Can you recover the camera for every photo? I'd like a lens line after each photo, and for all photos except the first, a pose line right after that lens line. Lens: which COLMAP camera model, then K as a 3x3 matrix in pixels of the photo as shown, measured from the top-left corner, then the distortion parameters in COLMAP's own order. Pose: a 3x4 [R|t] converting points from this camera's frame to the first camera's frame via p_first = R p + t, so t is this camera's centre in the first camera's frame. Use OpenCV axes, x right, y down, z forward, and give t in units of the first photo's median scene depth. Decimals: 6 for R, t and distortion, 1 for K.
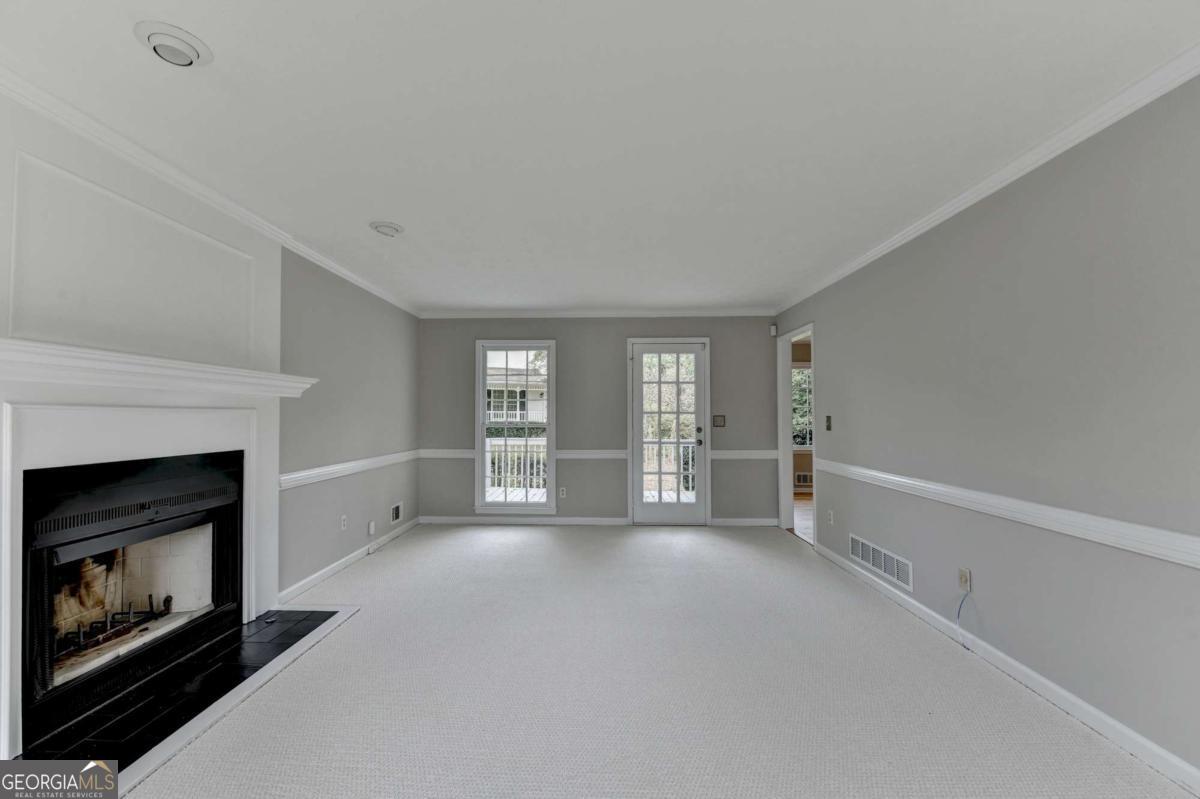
lens RADIAL K [[496.6, 0, 577.5], [0, 496.6, 402.5], [0, 0, 1]] dist [0.000049, -0.007388]
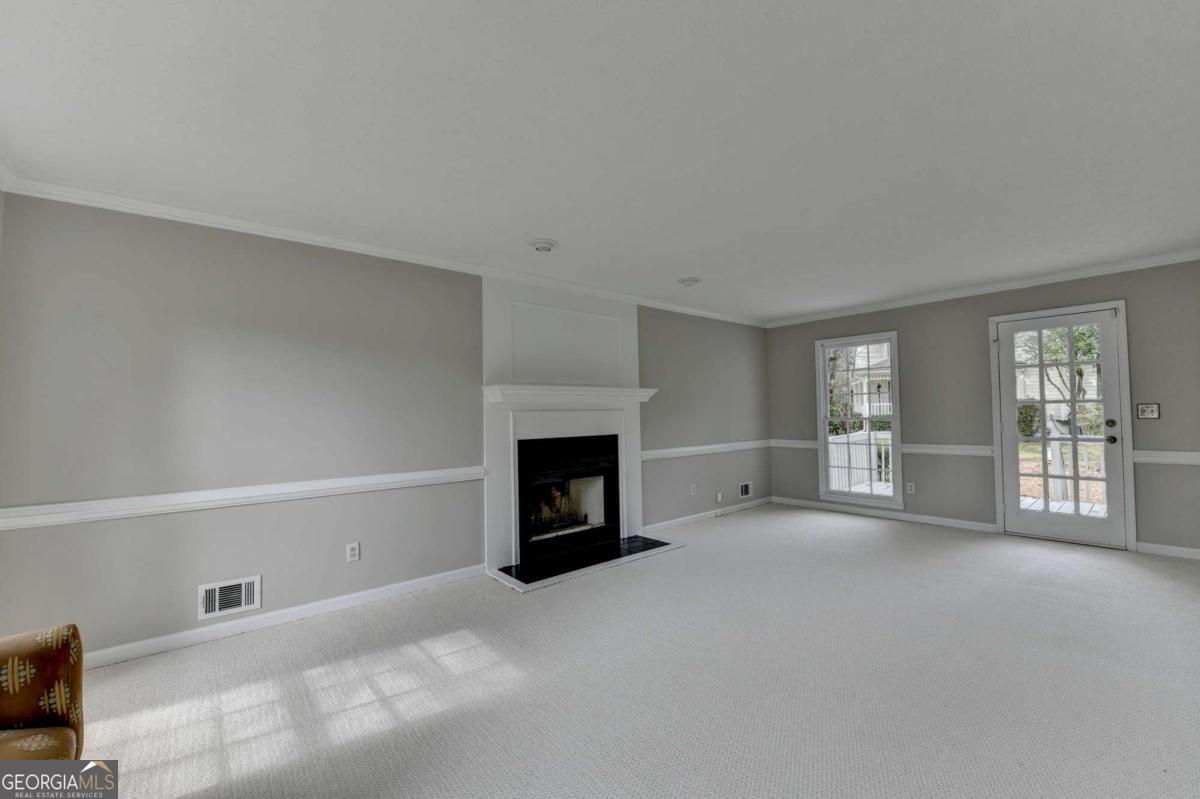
lens RADIAL K [[487.9, 0, 594.5], [0, 487.9, 399.8], [0, 0, 1]] dist [0.000062, 0.000002]
pose [[0.671406, -0.033560, -0.740329, 0.276518], [0.039029, 0.999189, -0.009900, -0.004495], [0.740061, -0.022247, 0.672172, -0.089731]]
